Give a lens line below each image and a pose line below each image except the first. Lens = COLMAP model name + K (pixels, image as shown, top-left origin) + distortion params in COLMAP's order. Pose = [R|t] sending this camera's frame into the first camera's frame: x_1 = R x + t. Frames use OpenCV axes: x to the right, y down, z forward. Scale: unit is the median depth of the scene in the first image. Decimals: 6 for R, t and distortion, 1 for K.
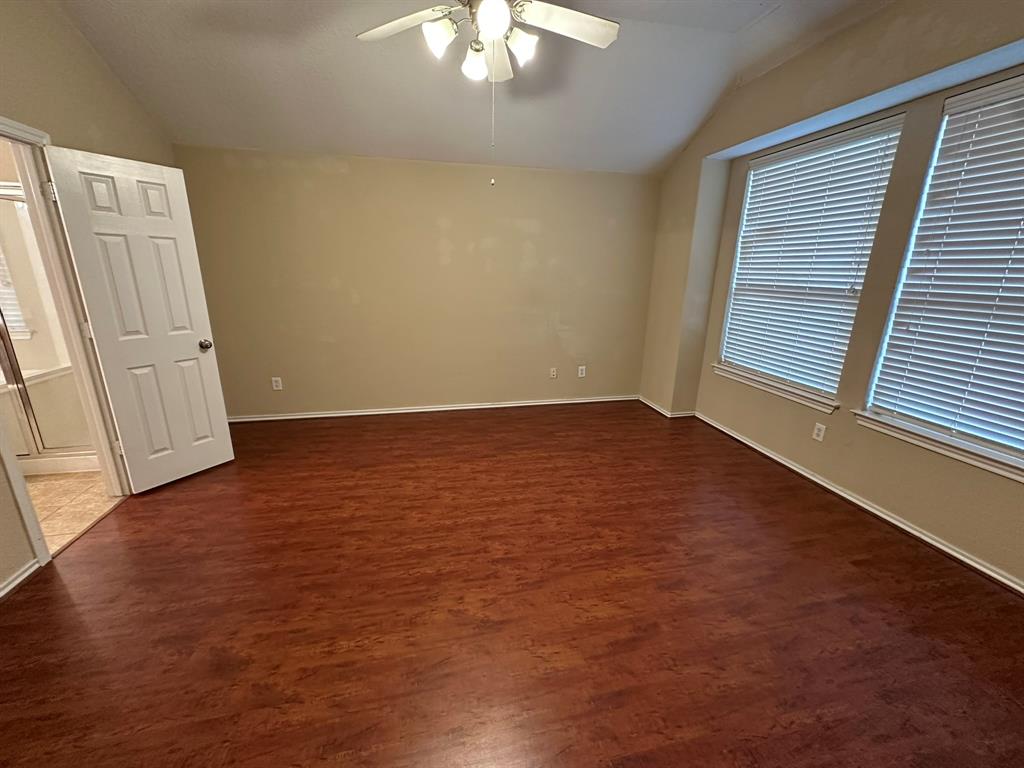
lens RADIAL K [[407.5, 0, 512.0], [0, 407.5, 382.3], [0, 0, 1]] dist [-0.002534, 0.000292]
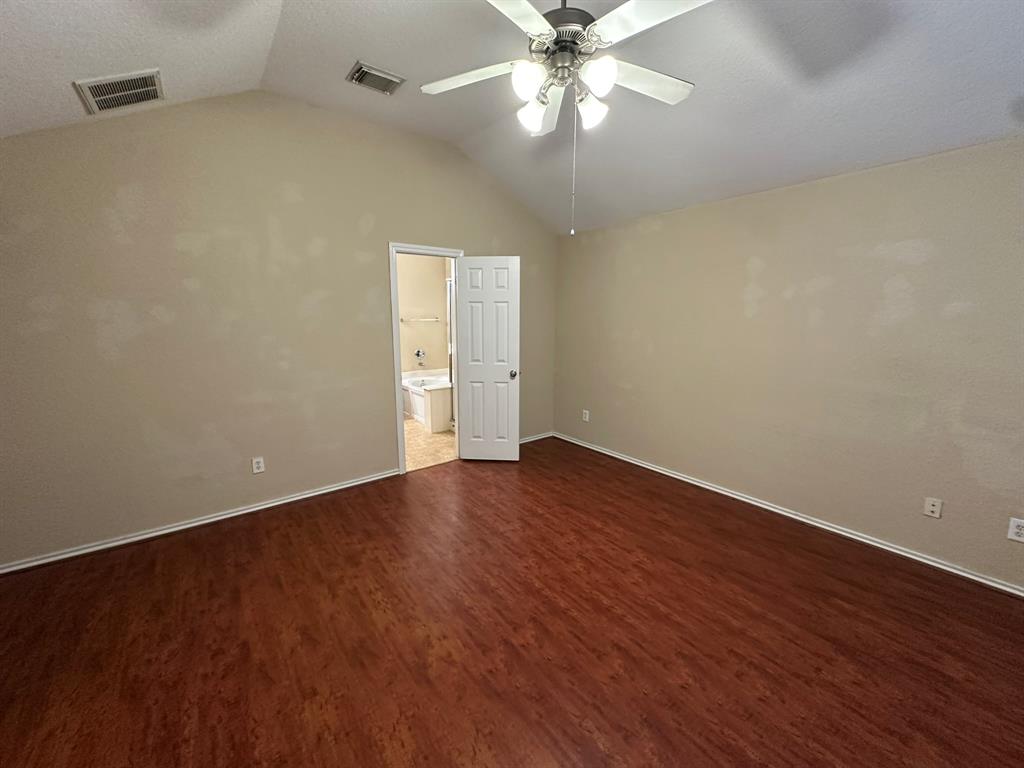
lens RADIAL K [[407.5, 0, 512.0], [0, 407.5, 382.3], [0, 0, 1]] dist [-0.002534, 0.000292]
pose [[0.425920, 0.137686, -0.894223, 0.492613], [-0.235883, 0.971070, 0.037167, -0.110958], [0.873471, 0.195102, 0.446076, 0.354503]]
